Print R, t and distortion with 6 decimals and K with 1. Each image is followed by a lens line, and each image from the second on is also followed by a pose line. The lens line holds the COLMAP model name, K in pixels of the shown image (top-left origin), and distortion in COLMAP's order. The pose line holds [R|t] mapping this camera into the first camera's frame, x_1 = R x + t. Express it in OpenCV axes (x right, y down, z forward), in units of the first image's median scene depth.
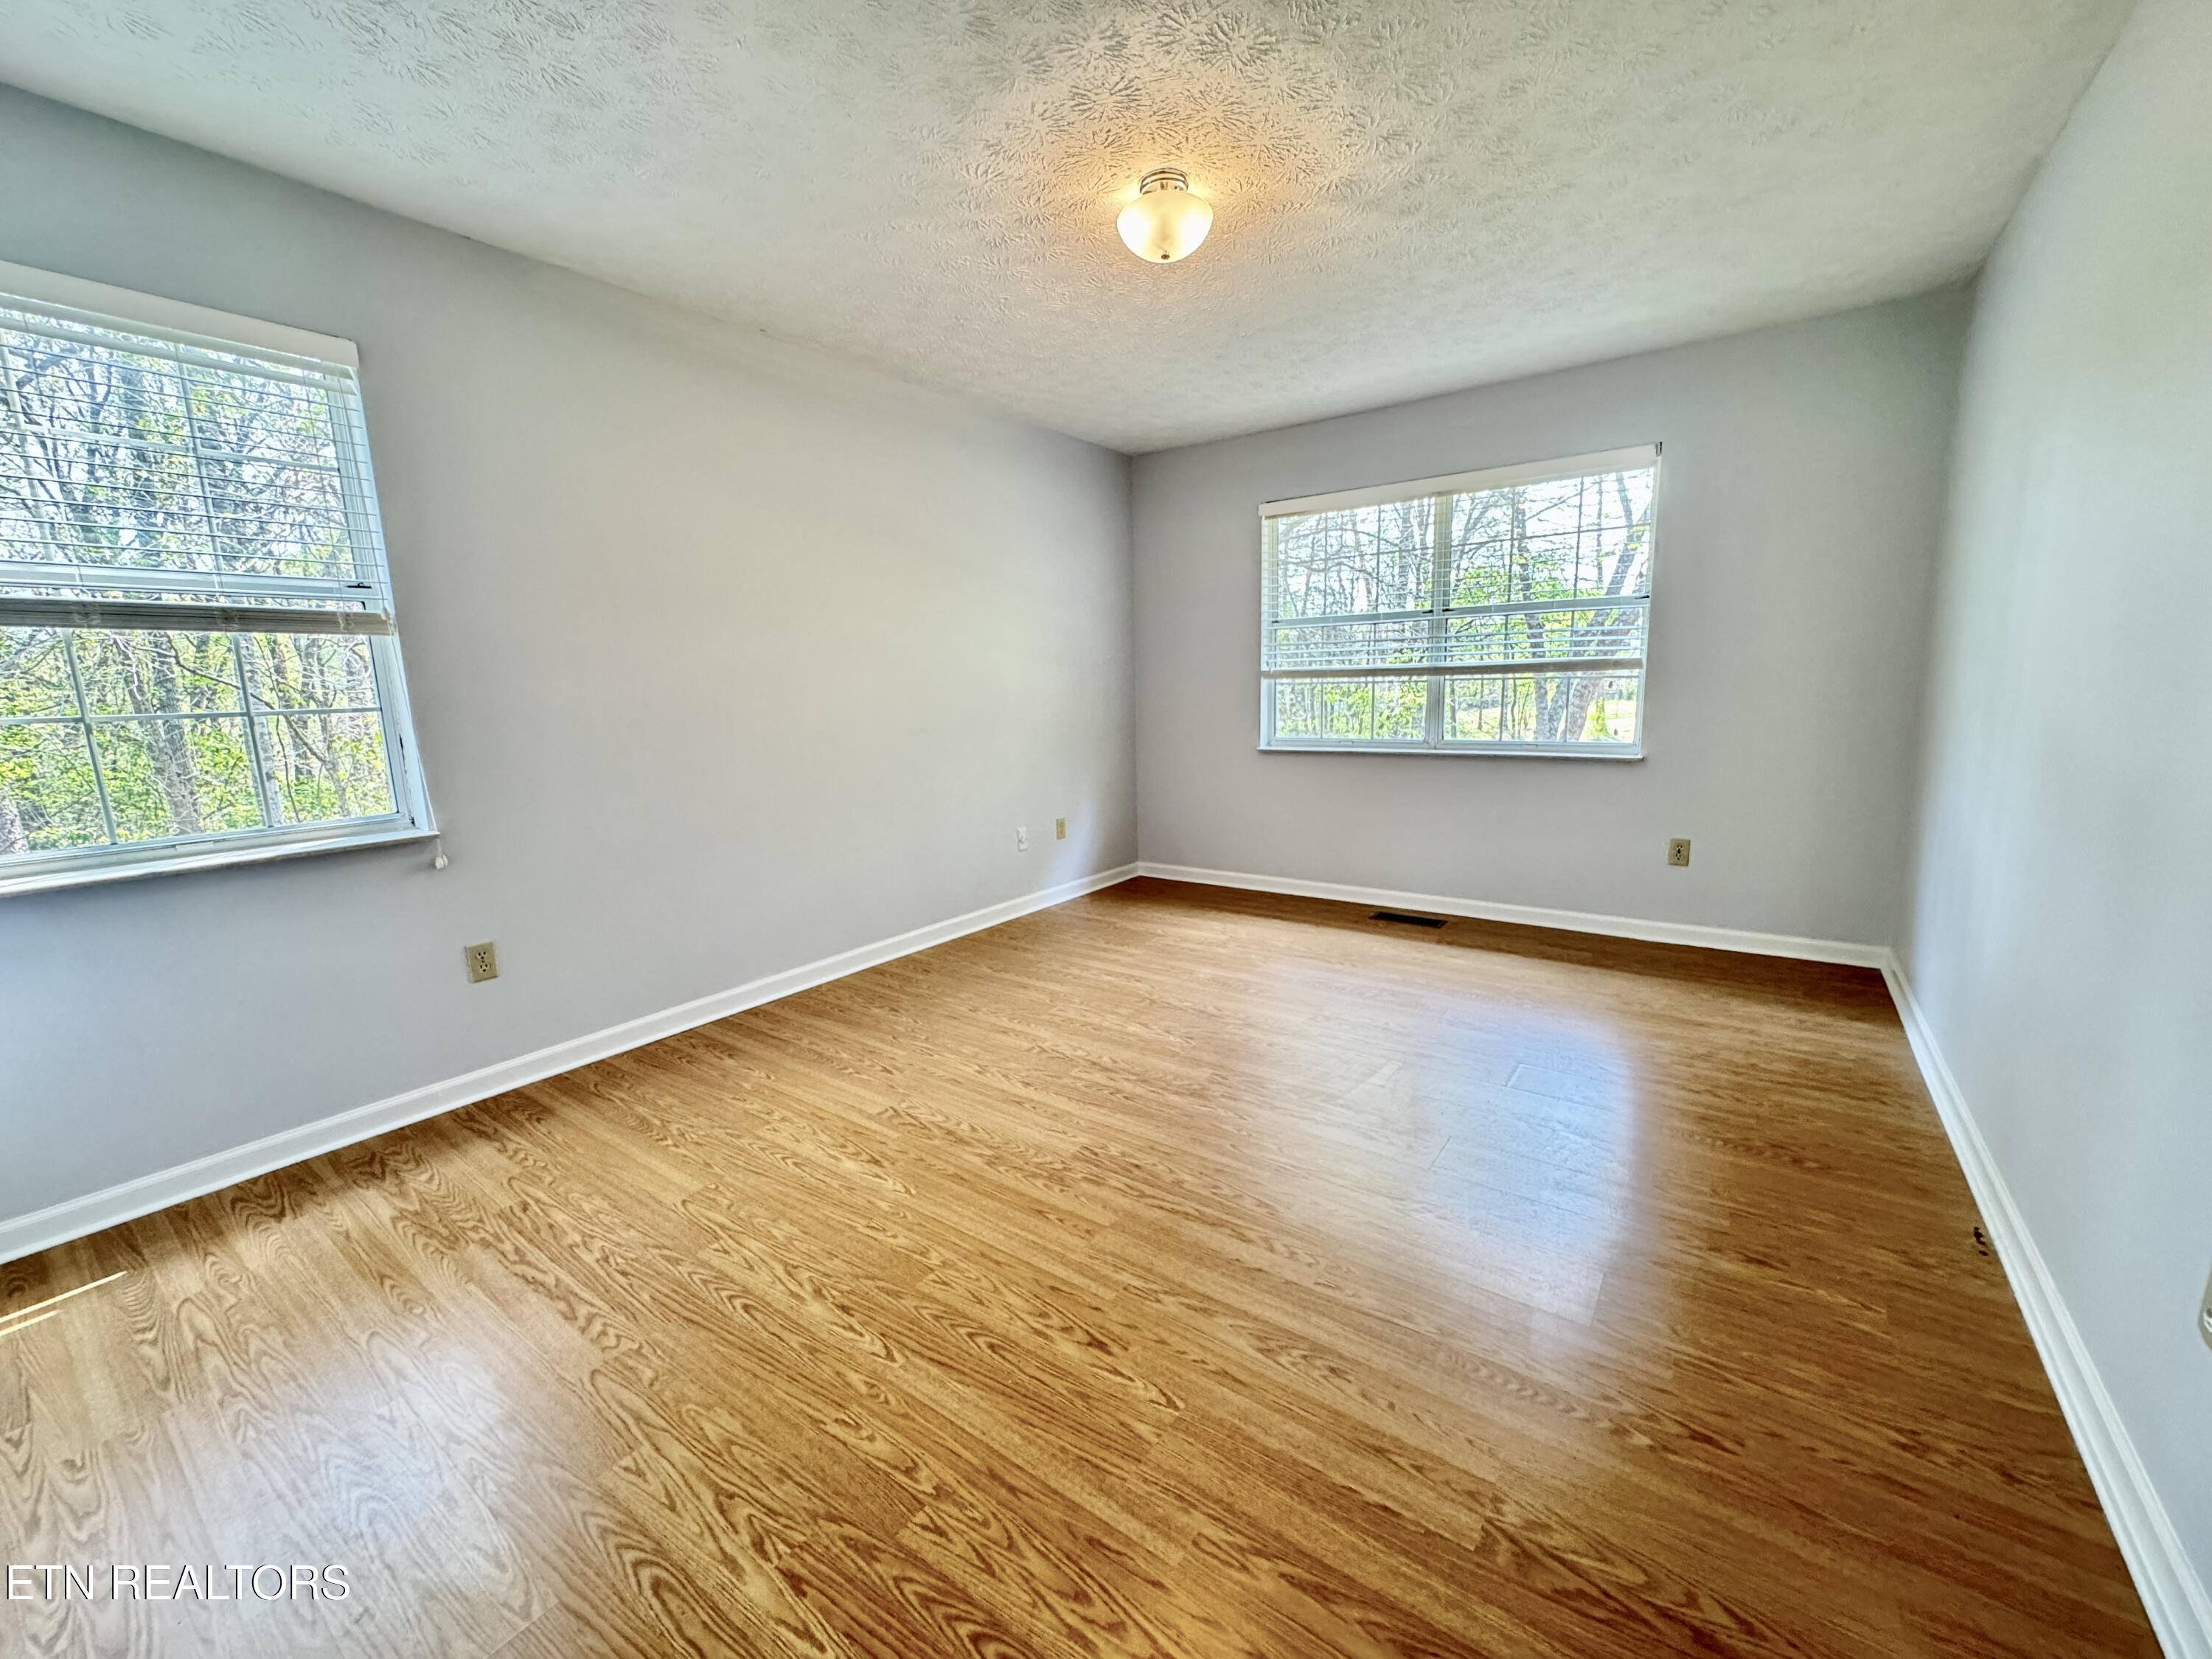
lens RADIAL K [[880.3, 0, 1094.9], [0, 880.3, 829.4], [0, 0, 1]] dist [0.000779, 0.000521]
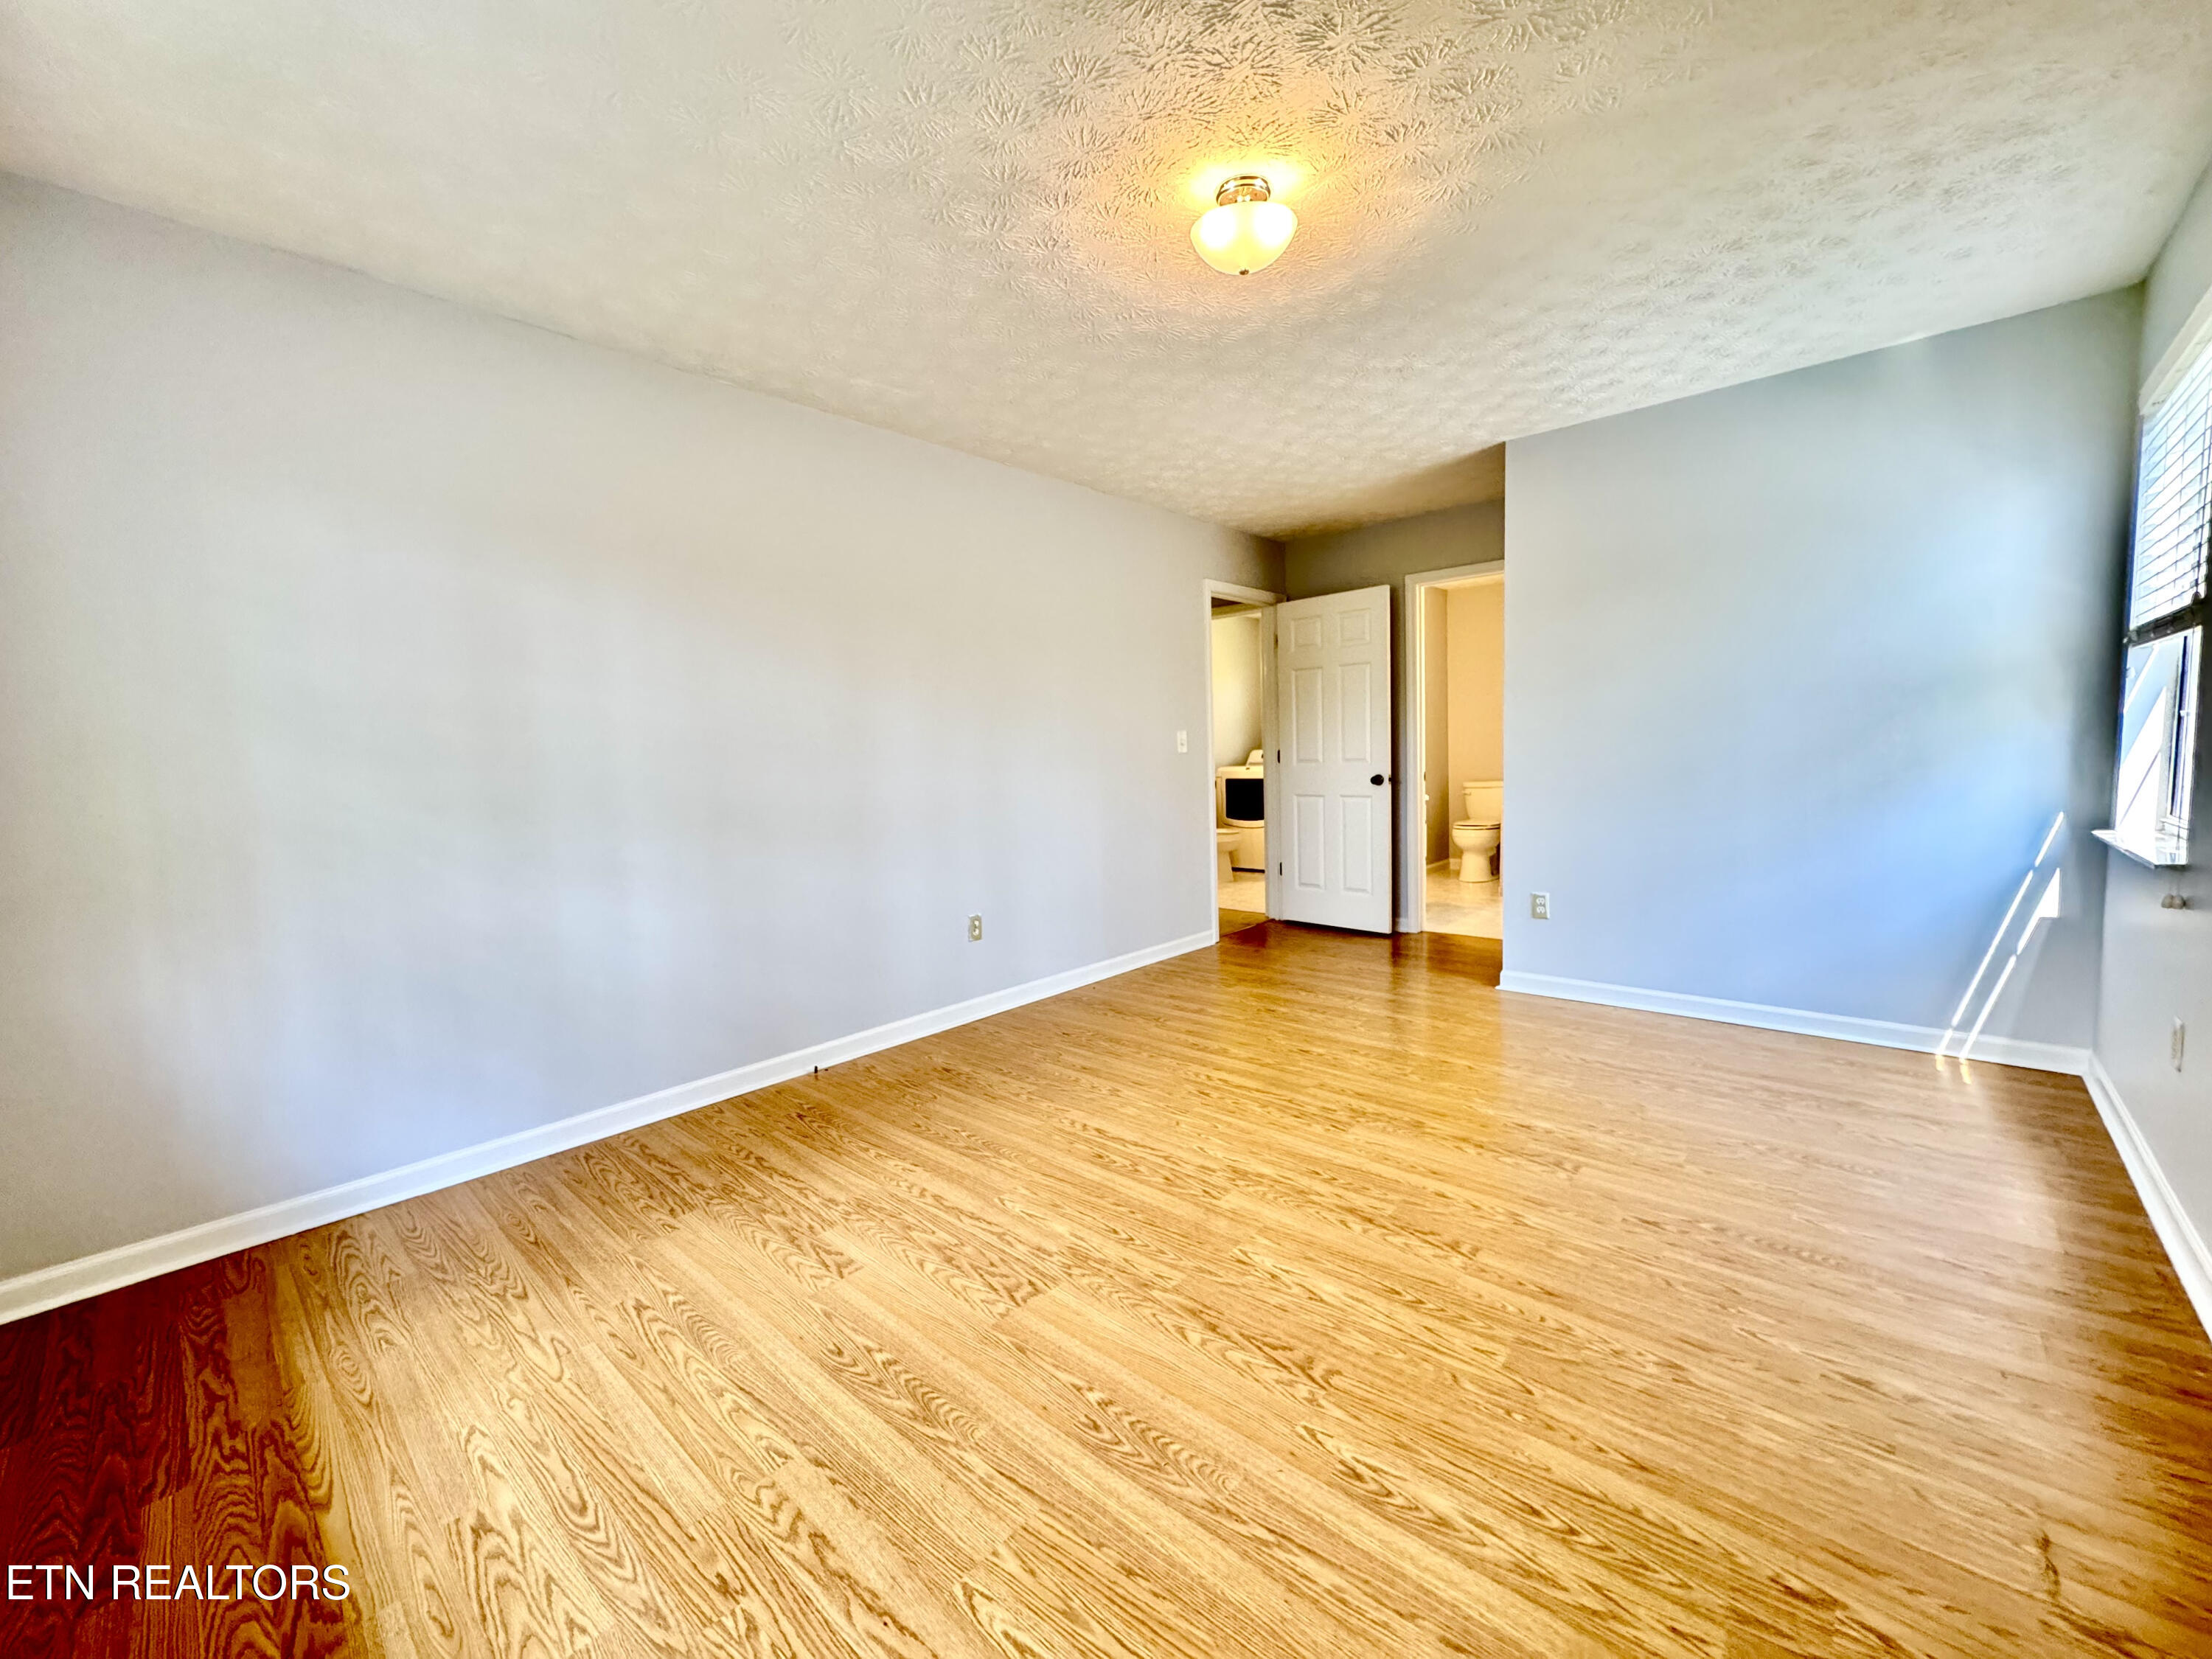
lens RADIAL K [[885.5, 0, 1100.6], [0, 885.5, 830.6], [0, 0, 1]] dist [-0.003234, 0.000839]
pose [[-0.993004, 0.049894, 0.107024, 0.153964], [0.075142, 0.966153, 0.246783, -0.315444], [-0.091089, 0.253099, -0.963143, 1.937482]]
